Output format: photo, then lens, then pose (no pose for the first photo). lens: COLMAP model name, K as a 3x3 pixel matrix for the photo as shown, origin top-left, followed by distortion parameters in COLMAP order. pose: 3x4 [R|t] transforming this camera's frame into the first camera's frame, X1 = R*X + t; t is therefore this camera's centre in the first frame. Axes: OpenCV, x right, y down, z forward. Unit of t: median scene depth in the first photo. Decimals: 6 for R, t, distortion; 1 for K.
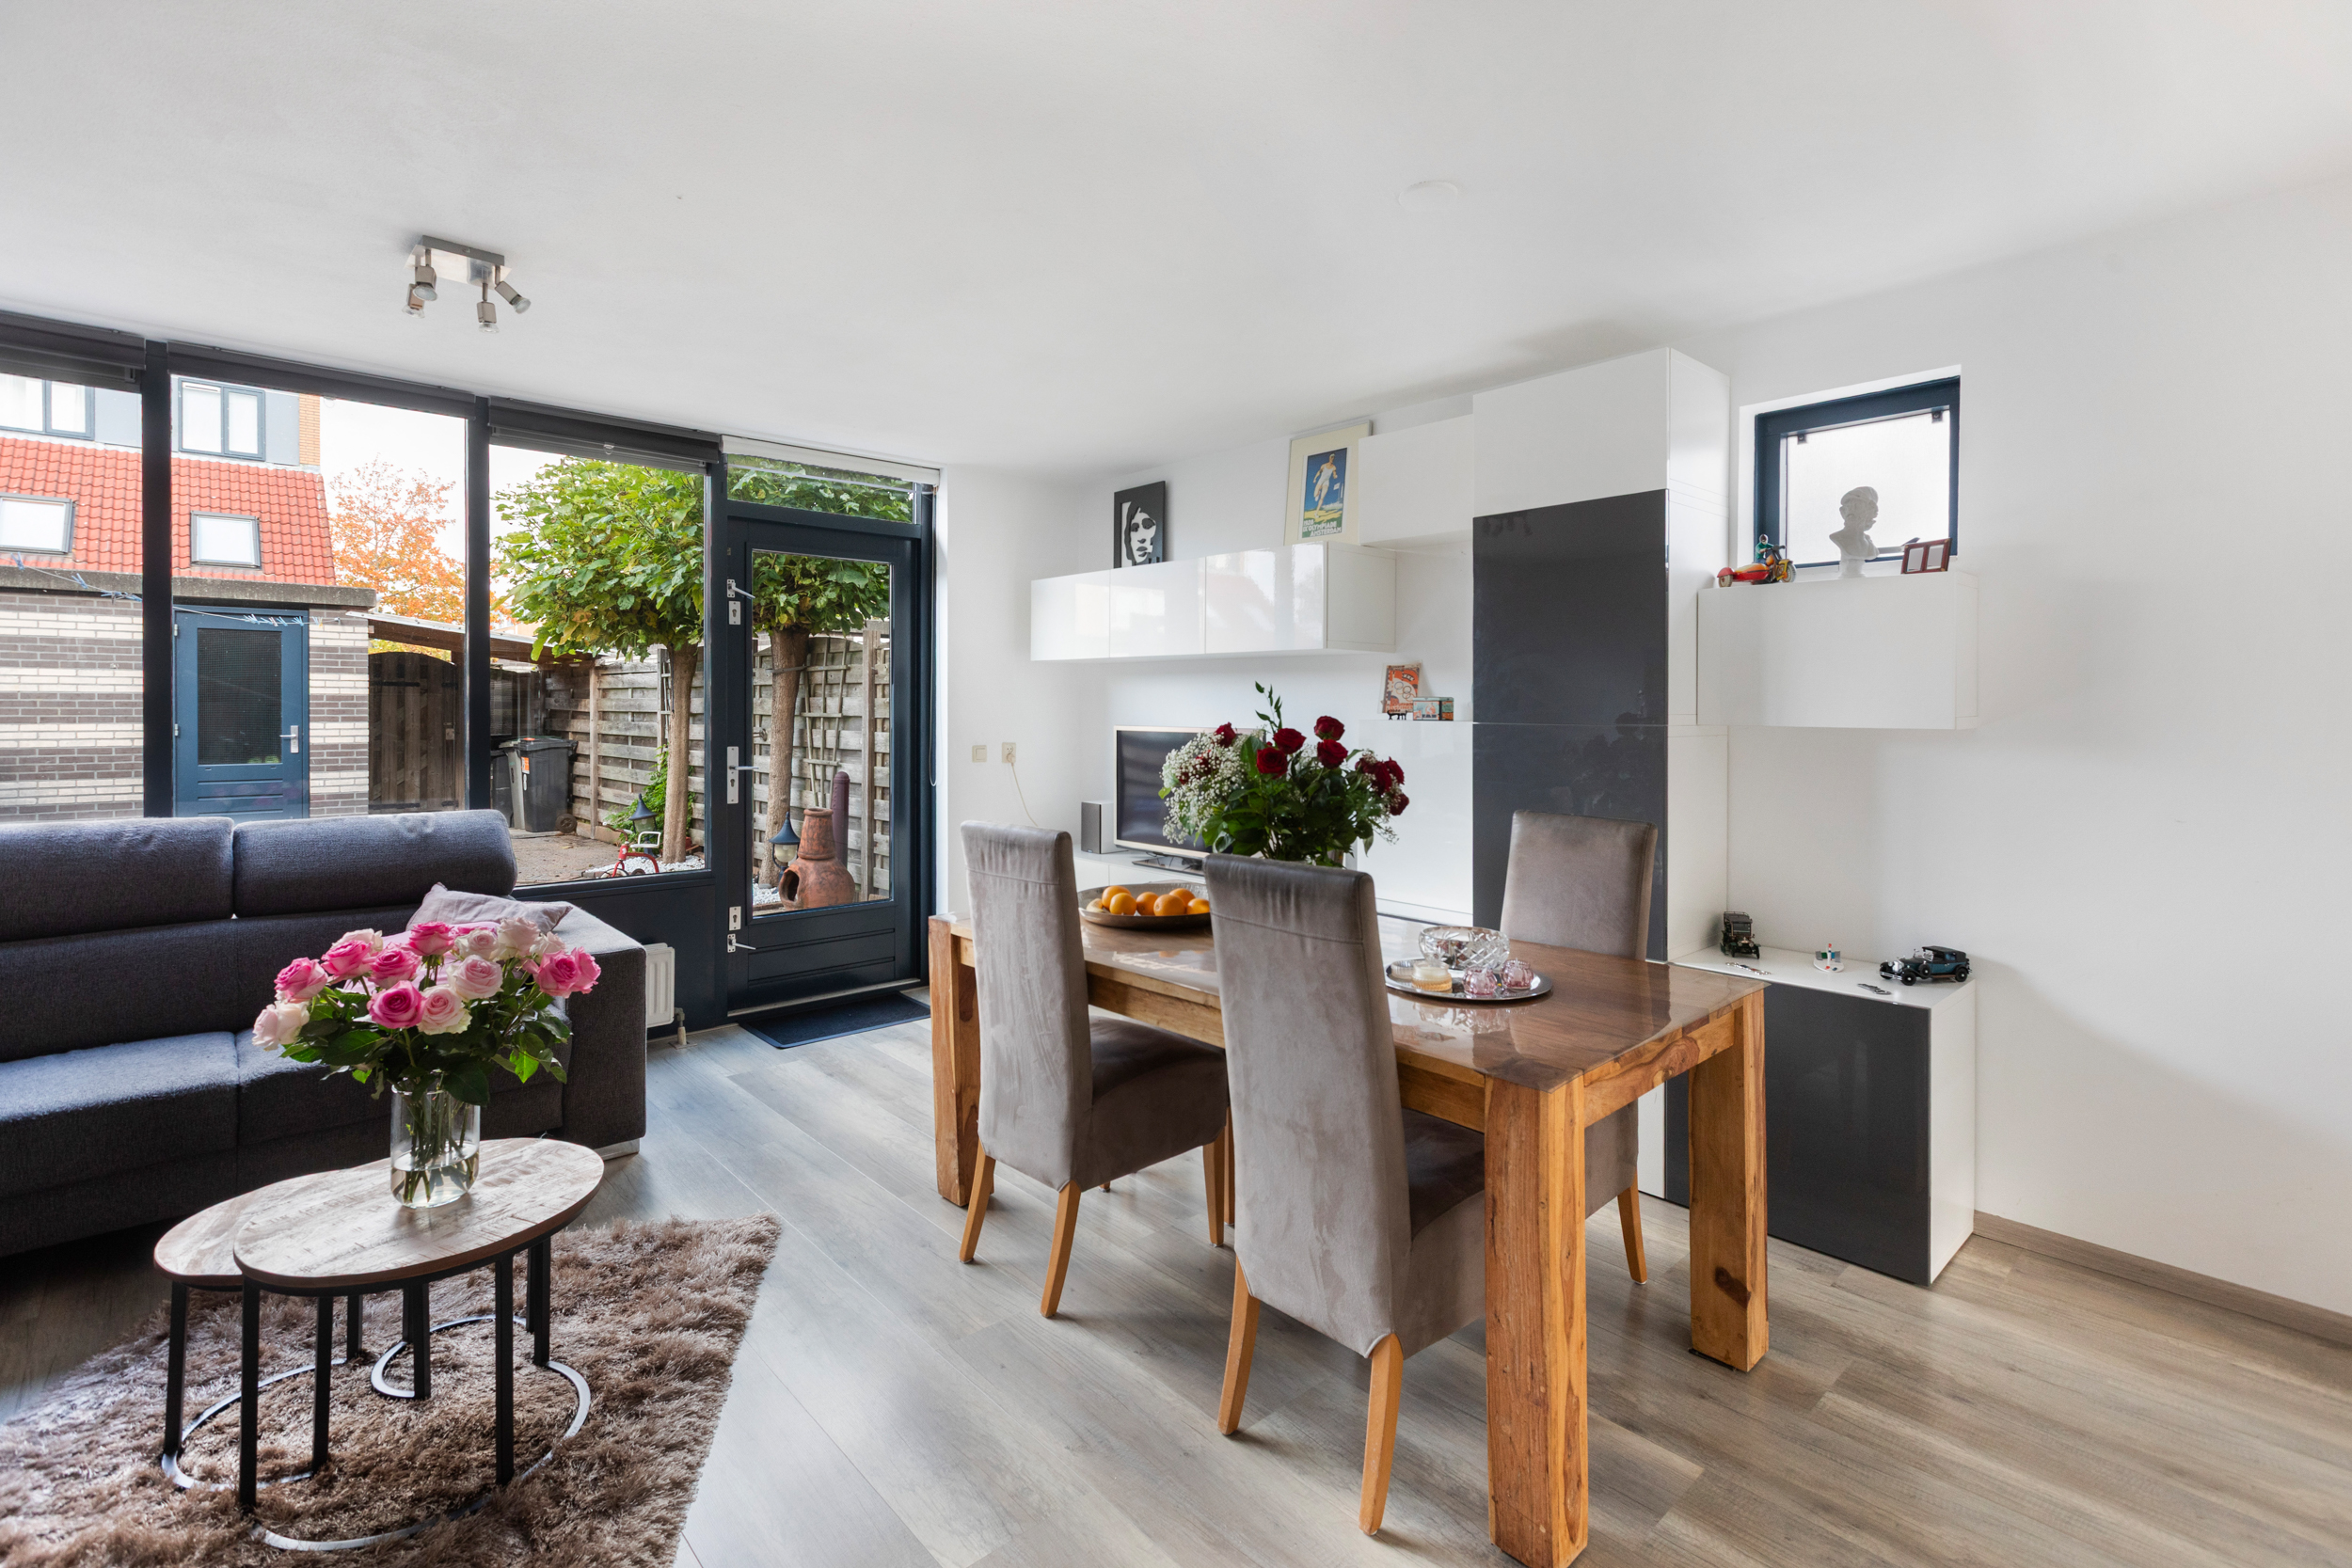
lens RADIAL K [[1079.3, 0, 1163.3], [0, 1079.3, 714.1], [0, 0, 1]] dist [0.004718, -0.001419]
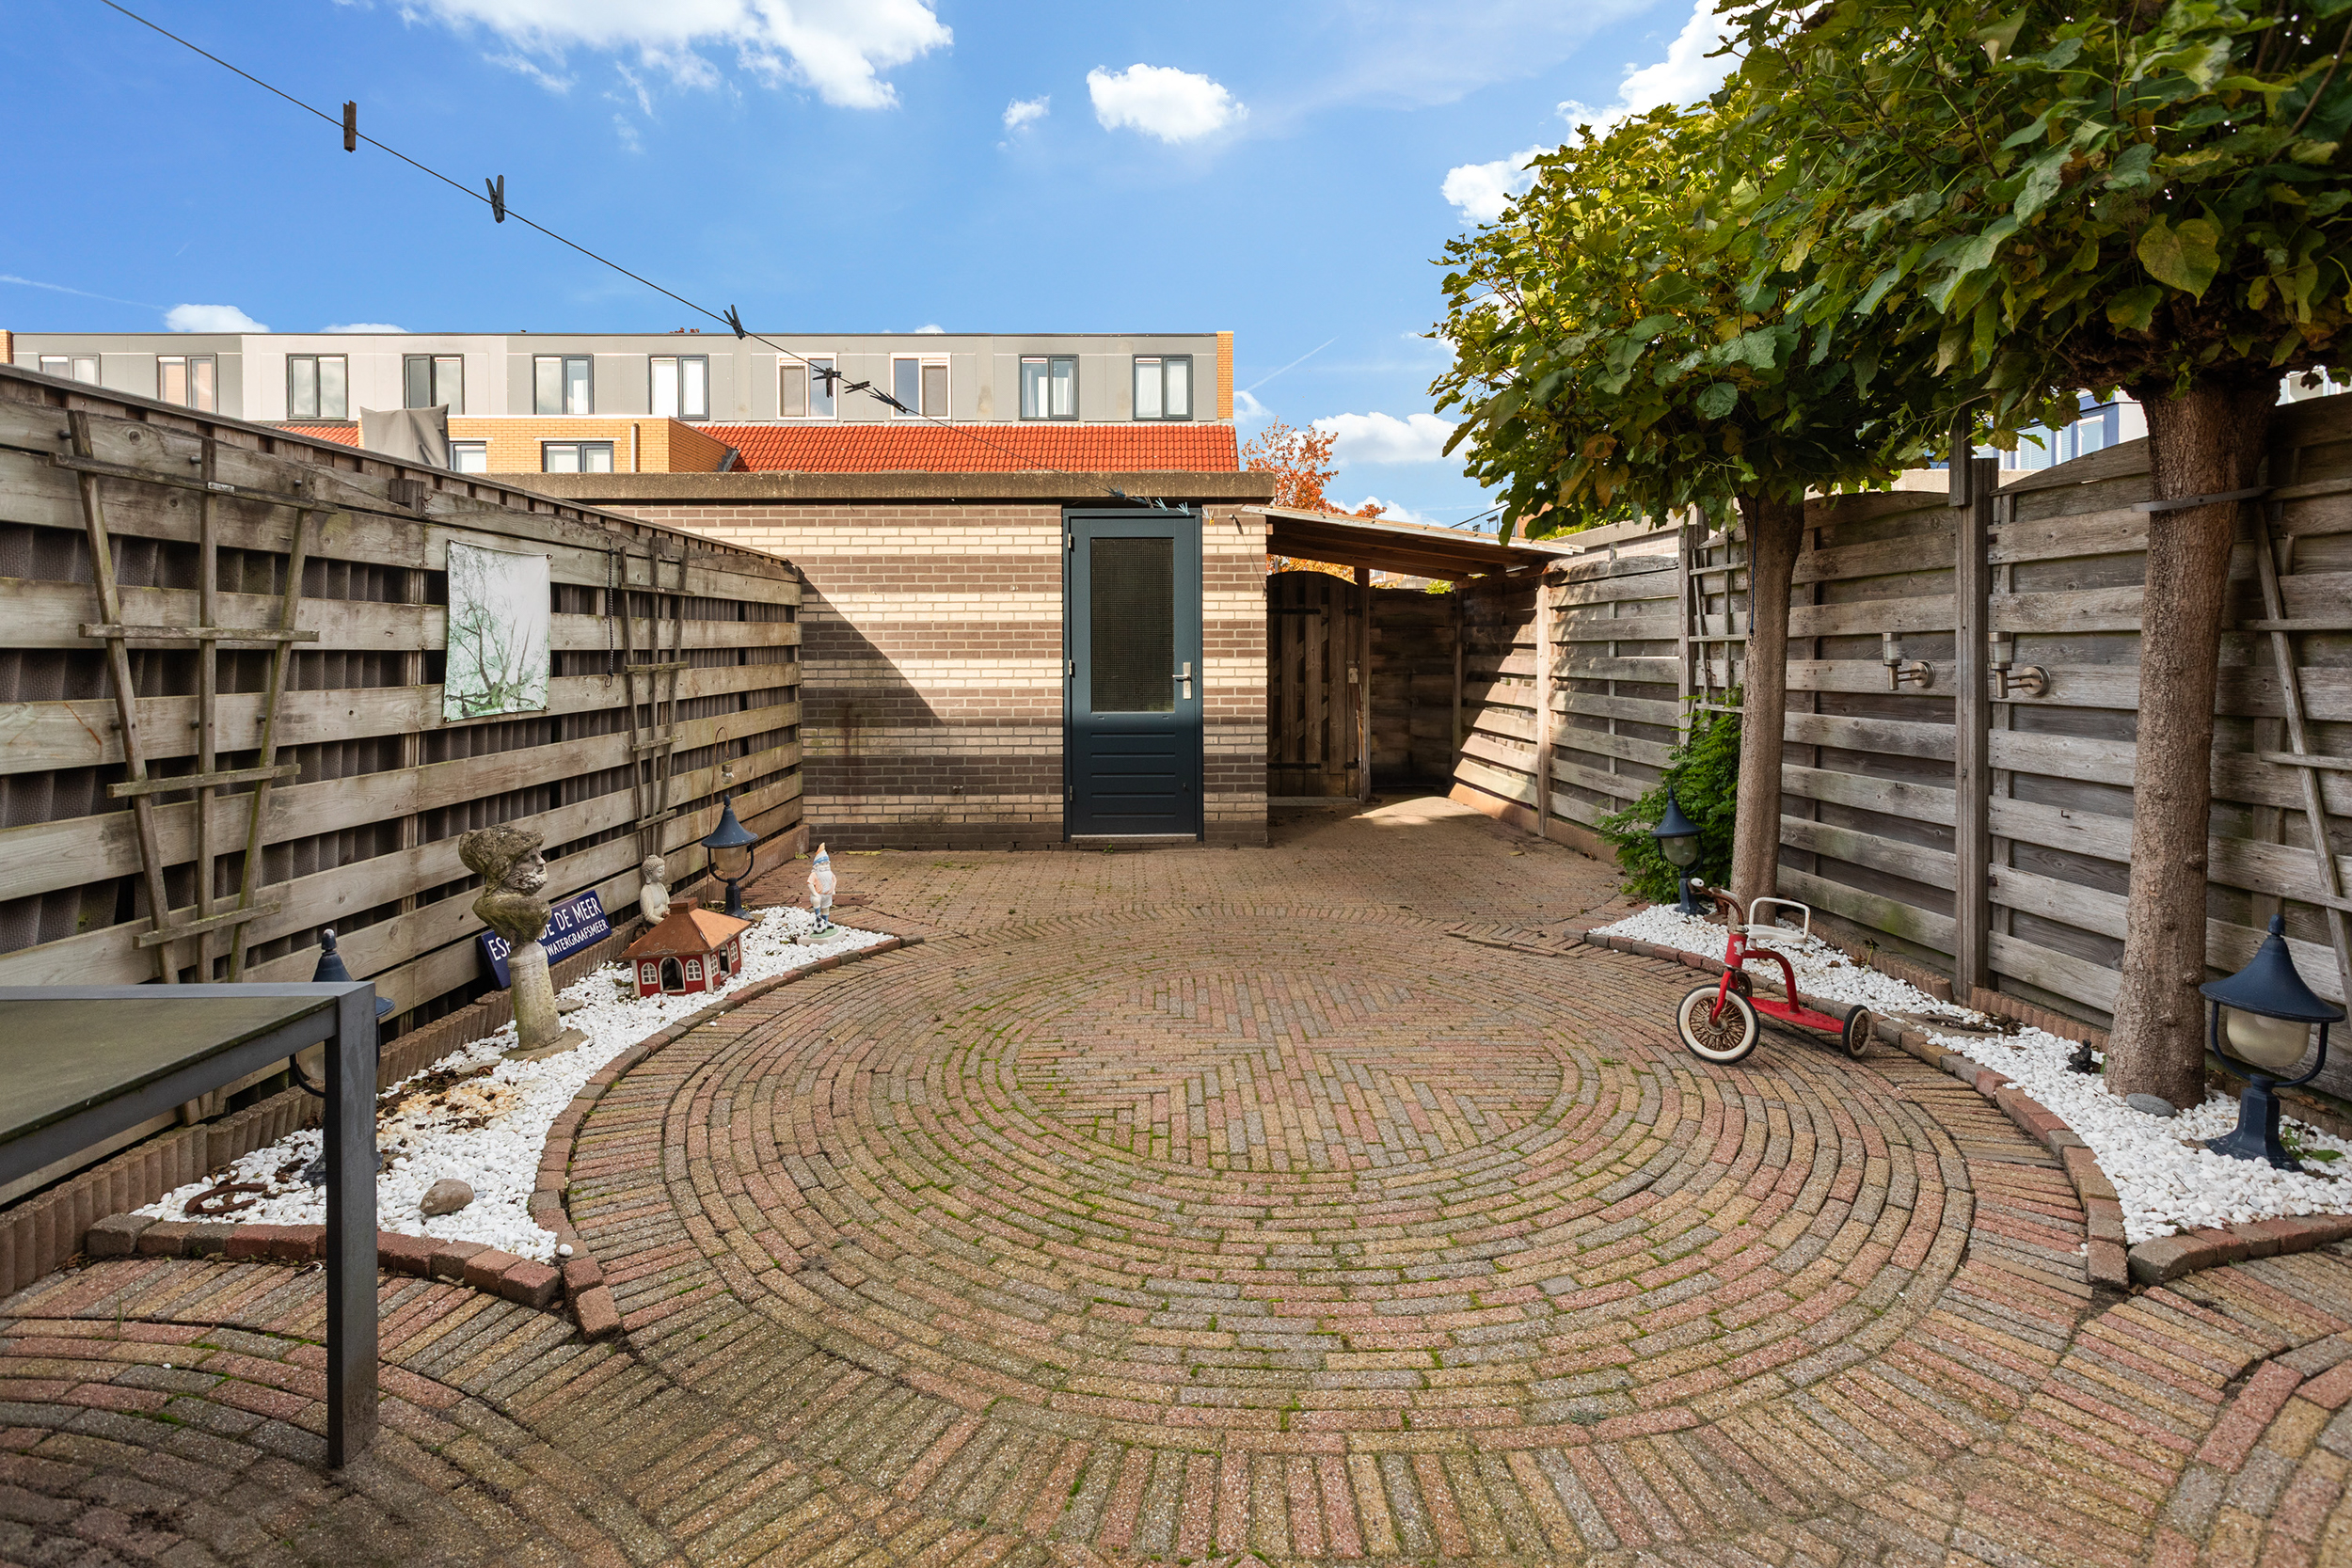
lens RADIAL K [[1090.9, 0, 1178.5], [0, 1090.9, 657.7], [0, 0, 1]] dist [0.001770, -0.000445]
pose [[0.752196, -0.003775, -0.658928, -1.031784], [0.002865, 0.999993, -0.002458, 0.030461], [0.658933, -0.000039, 0.752202, 1.425487]]
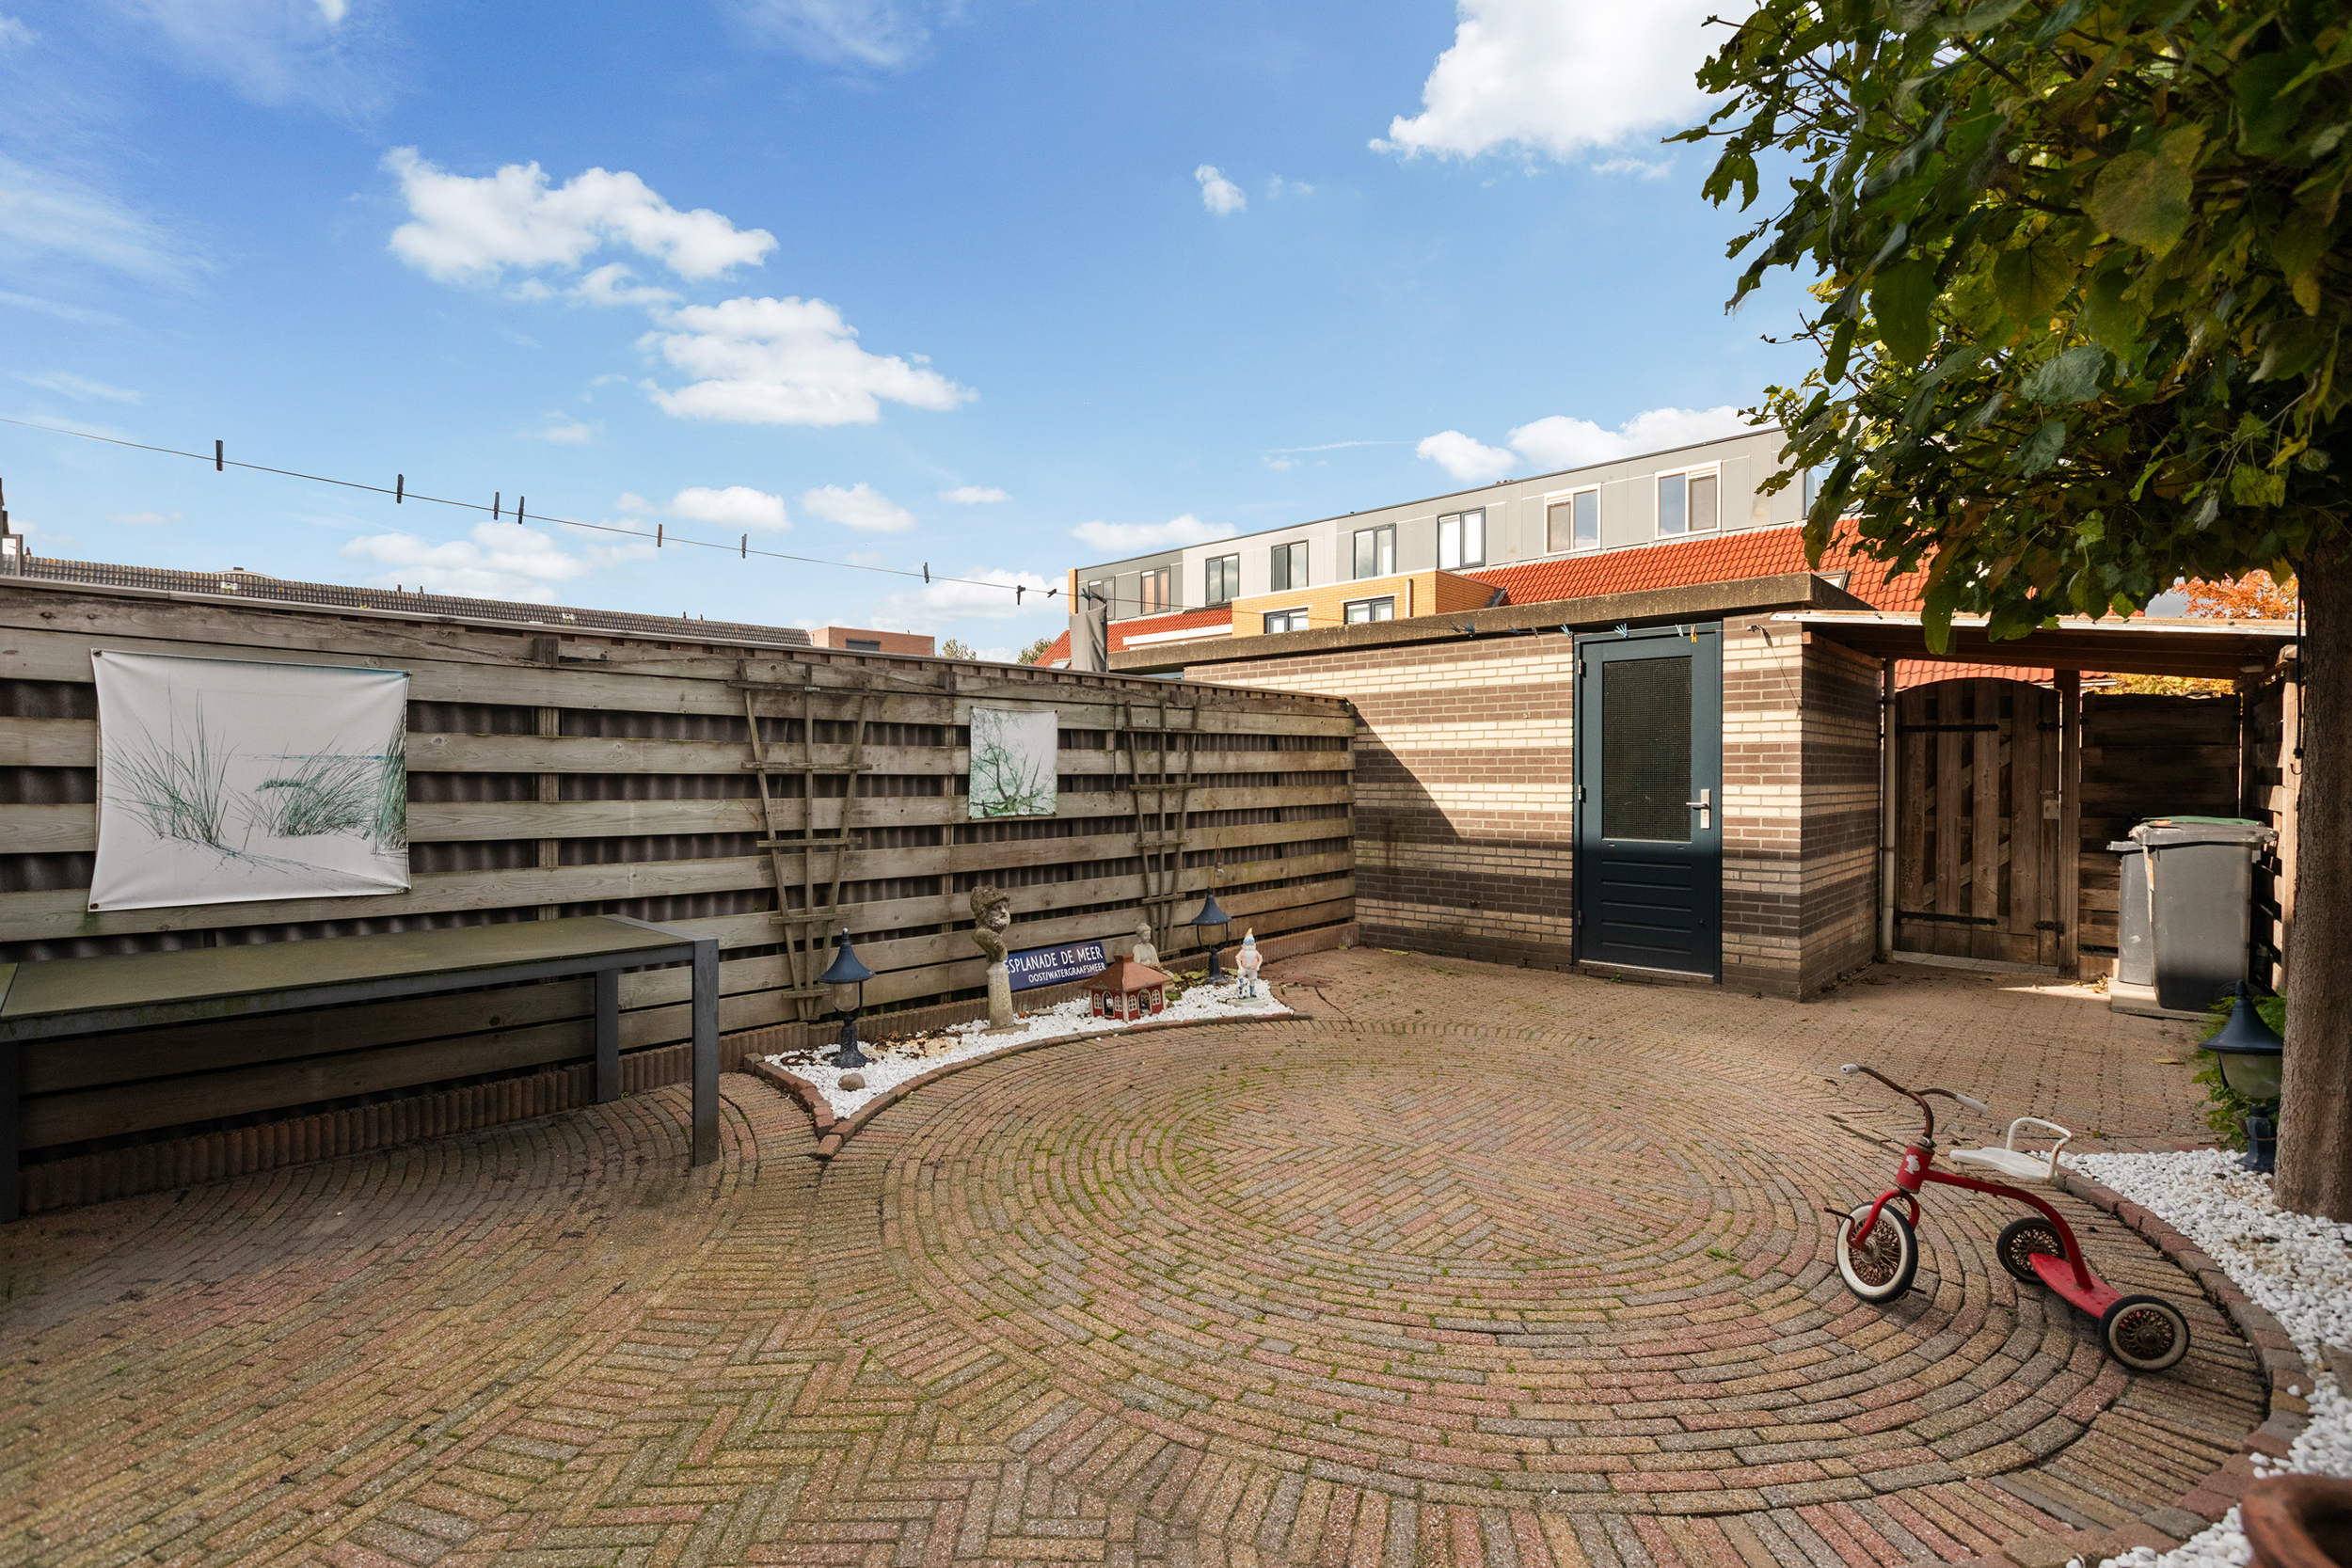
lens RADIAL K [[1055.4, 0, 1179.7], [0, 1055.4, 777.0], [0, 0, 1]] dist [0.000735, -0.000264]
pose [[0.084840, -0.002531, -0.996391, -0.521308], [-0.007275, 0.999969, -0.003160, 0.024491], [0.996368, 0.007516, 0.084819, 2.017609]]
